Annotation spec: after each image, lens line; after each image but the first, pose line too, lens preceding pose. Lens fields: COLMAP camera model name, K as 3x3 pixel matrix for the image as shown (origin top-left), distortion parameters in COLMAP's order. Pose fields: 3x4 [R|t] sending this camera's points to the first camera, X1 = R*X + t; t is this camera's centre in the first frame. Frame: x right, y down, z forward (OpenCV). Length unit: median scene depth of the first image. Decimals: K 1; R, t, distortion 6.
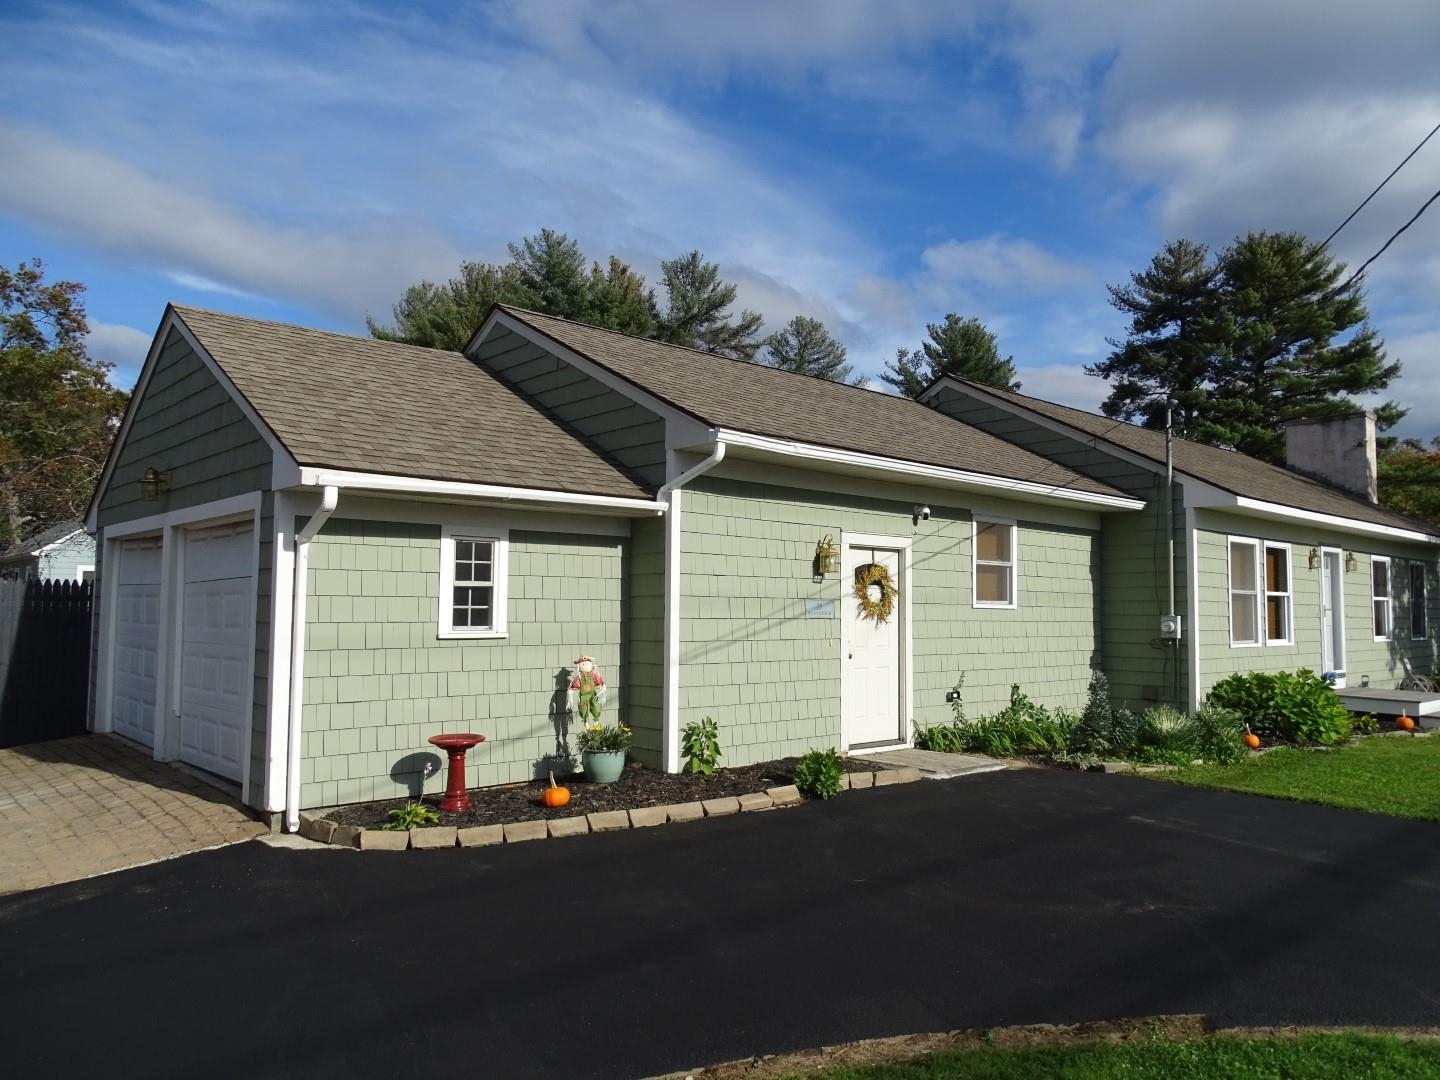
lens RADIAL K [[1021.6, 0, 722.8], [0, 1021.6, 542.7], [0, 0, 1]] dist [0.012950, -0.021035]
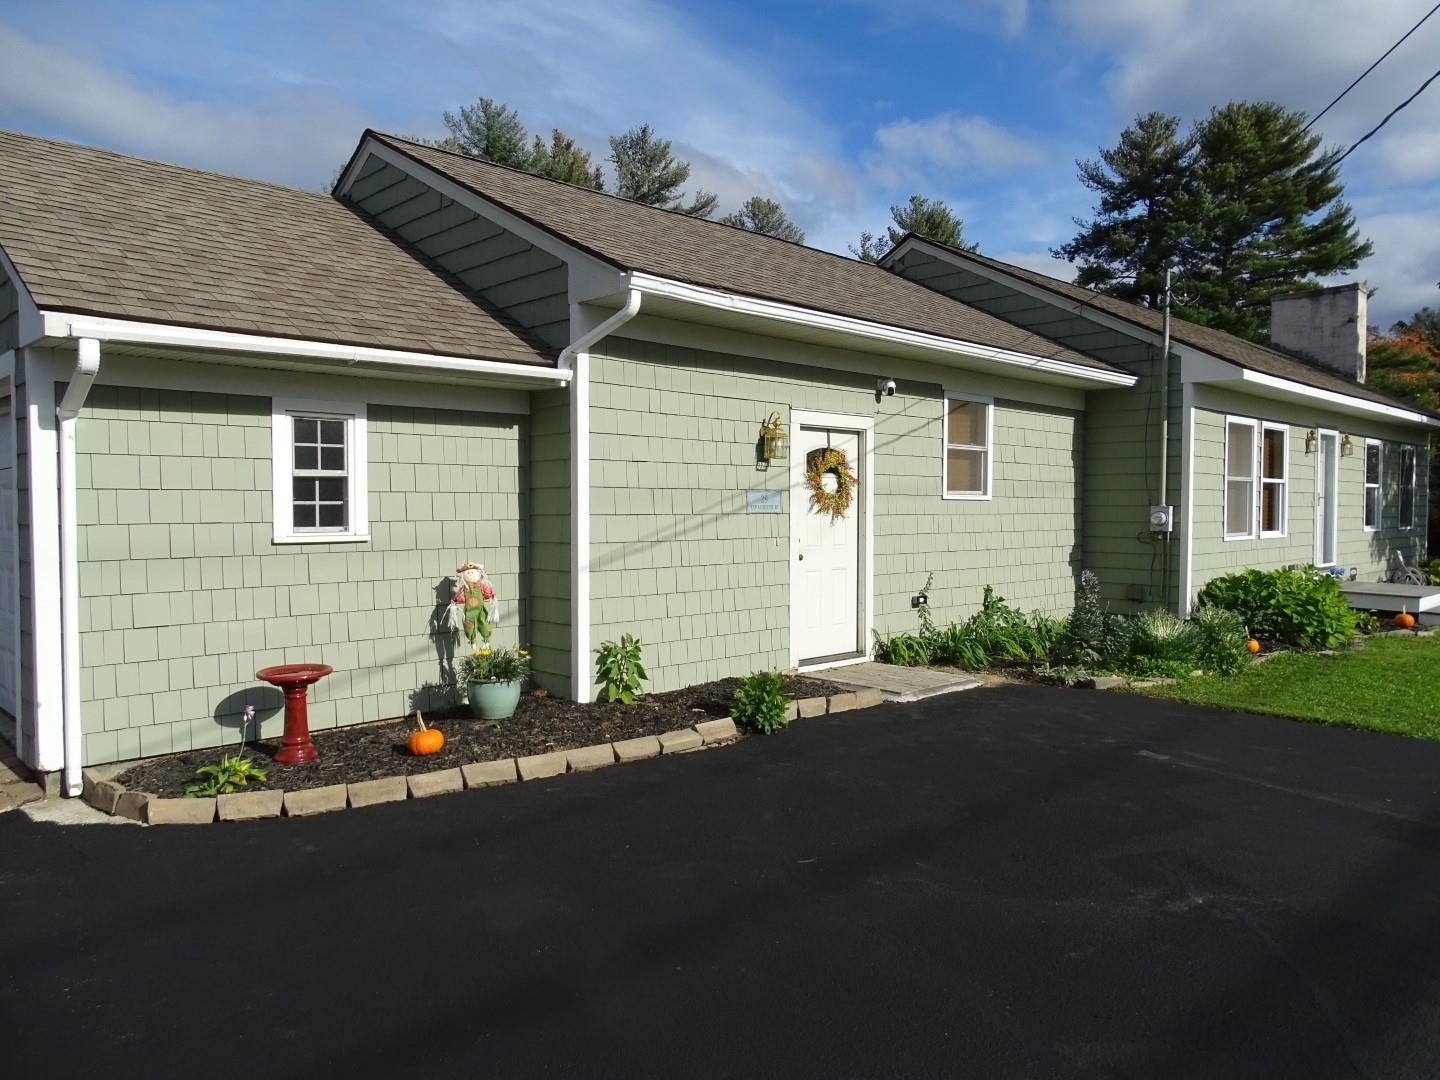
lens RADIAL K [[1021.6, 0, 721.8], [0, 1021.6, 539.9], [0, 0, 1]] dist [0.012950, -0.021035]
pose [[0.999165, -0.009978, 0.039615, 0.023381], [0.005938, 0.994885, 0.100836, 0.010070], [-0.040418, -0.100517, 0.994114, 0.146786]]
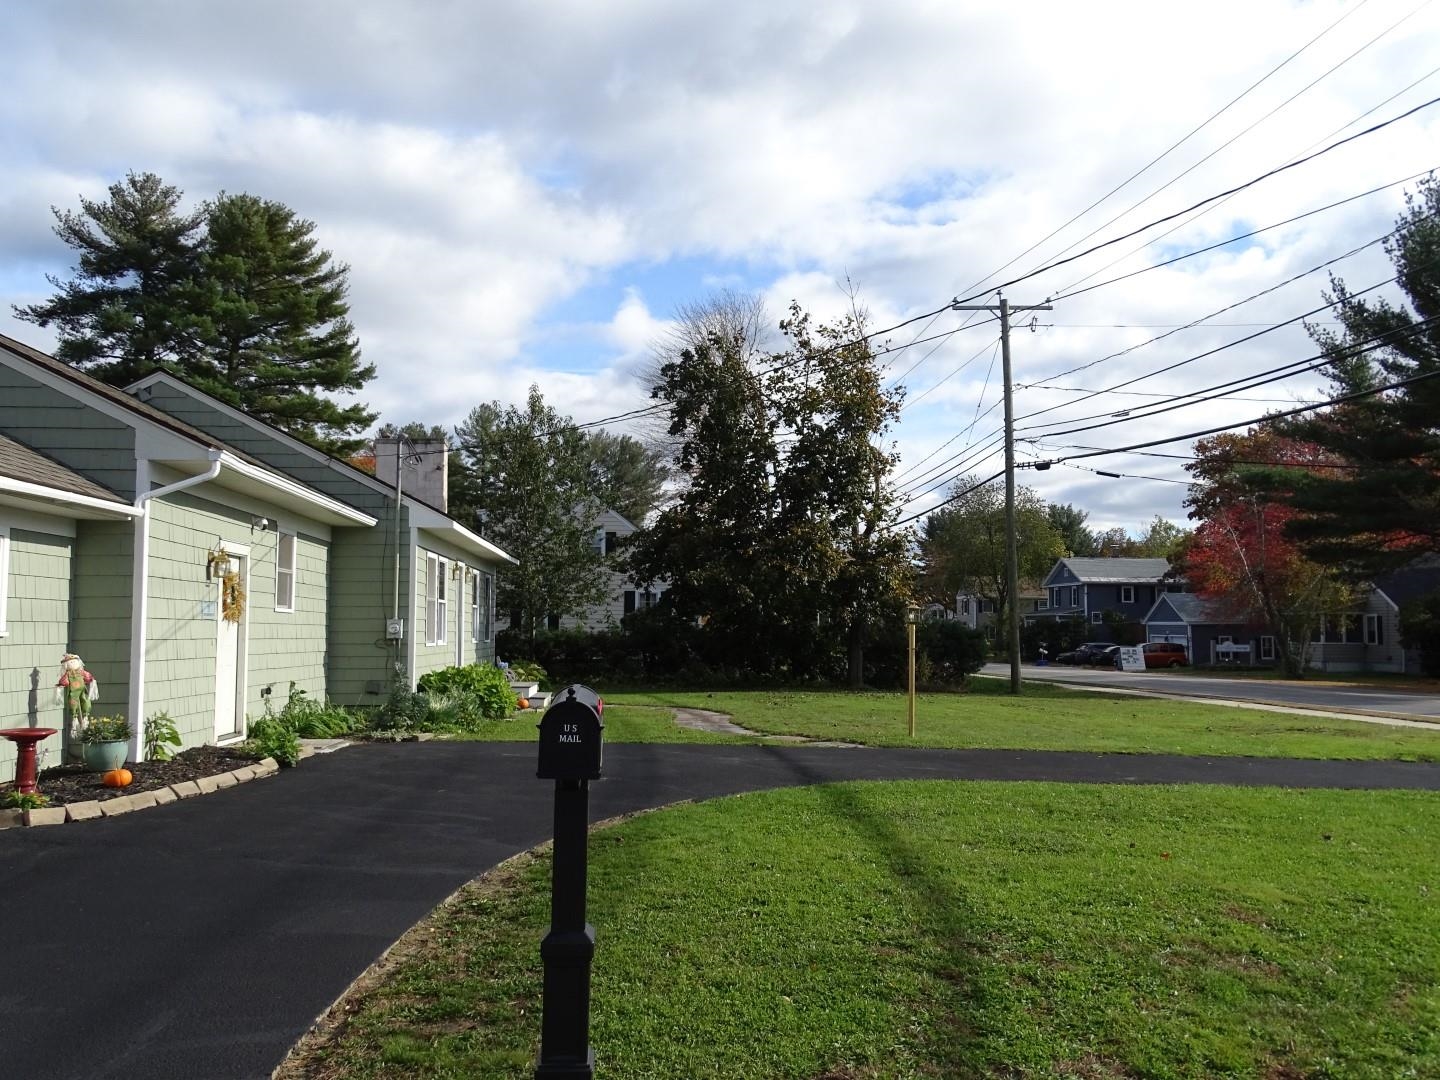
lens RADIAL K [[1341.3, 0, 722.3], [0, 1341.3, 541.4], [0, 0, 1]] dist [0.046666, 0.000000]
pose [[0.618526, 0.044558, 0.784500, -0.609876], [-0.047223, 0.998694, -0.019492, -0.005254], [-0.784344, -0.024990, 0.619822, -0.271234]]
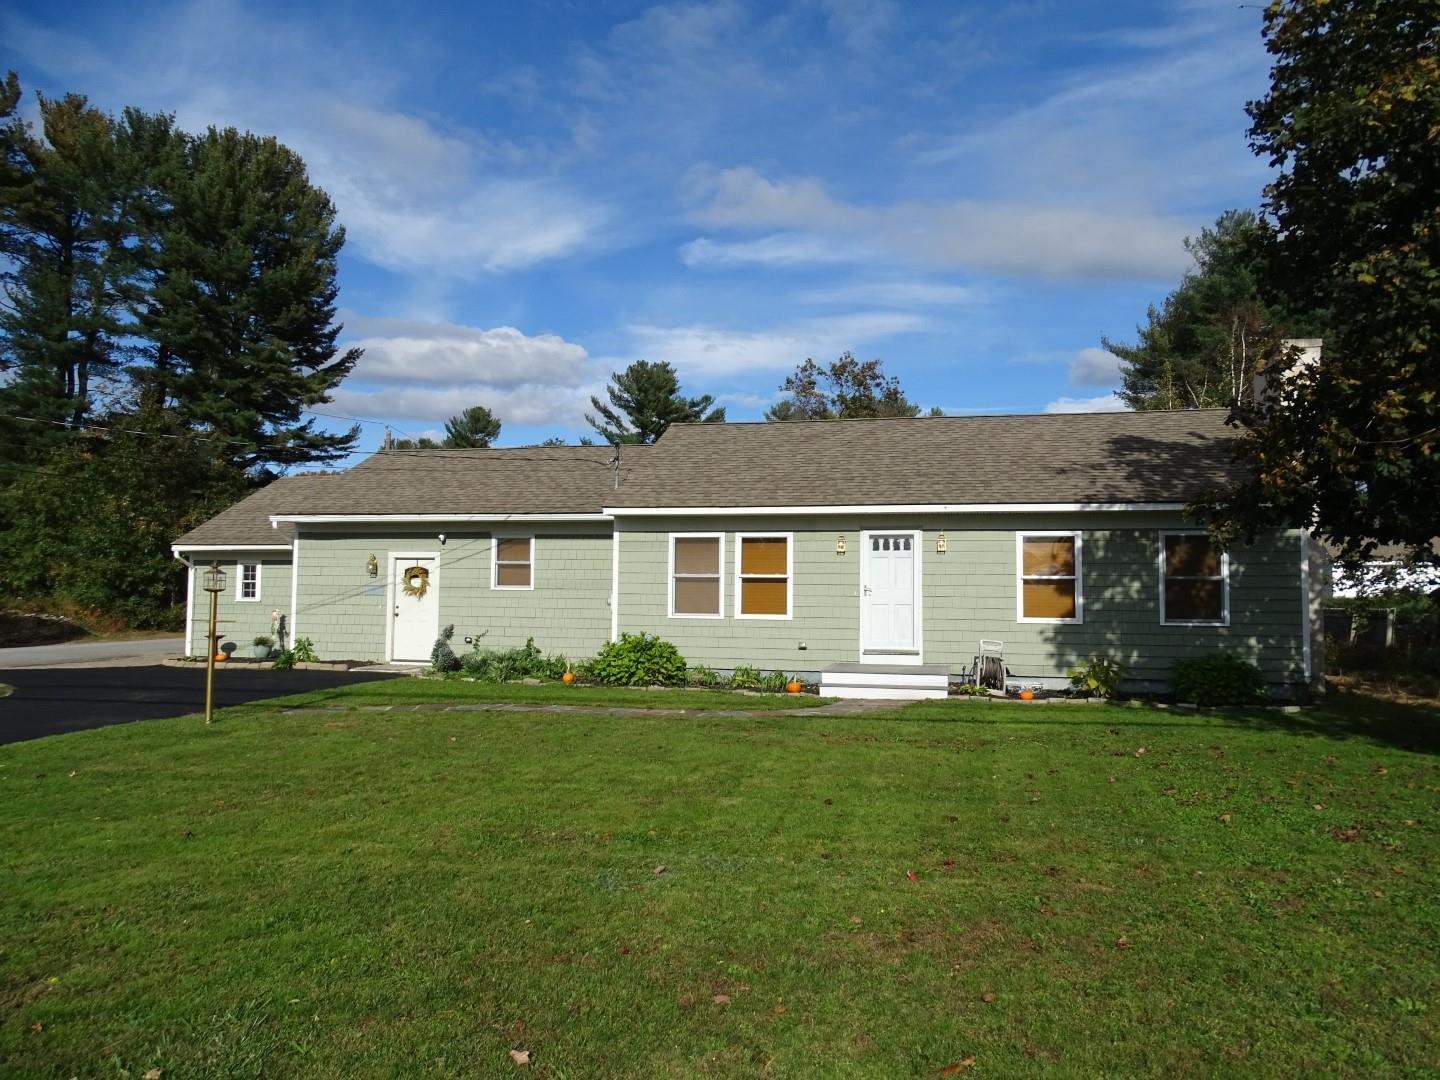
lens RADIAL K [[1021.6, 0, 718.8], [0, 1021.6, 541.0], [0, 0, 1]] dist [0.012950, -0.021035]
pose [[0.566317, -0.054168, -0.822405, 1.910615], [0.047710, 0.998319, -0.032901, 0.058859], [0.822805, -0.020605, 0.567950, 0.361249]]
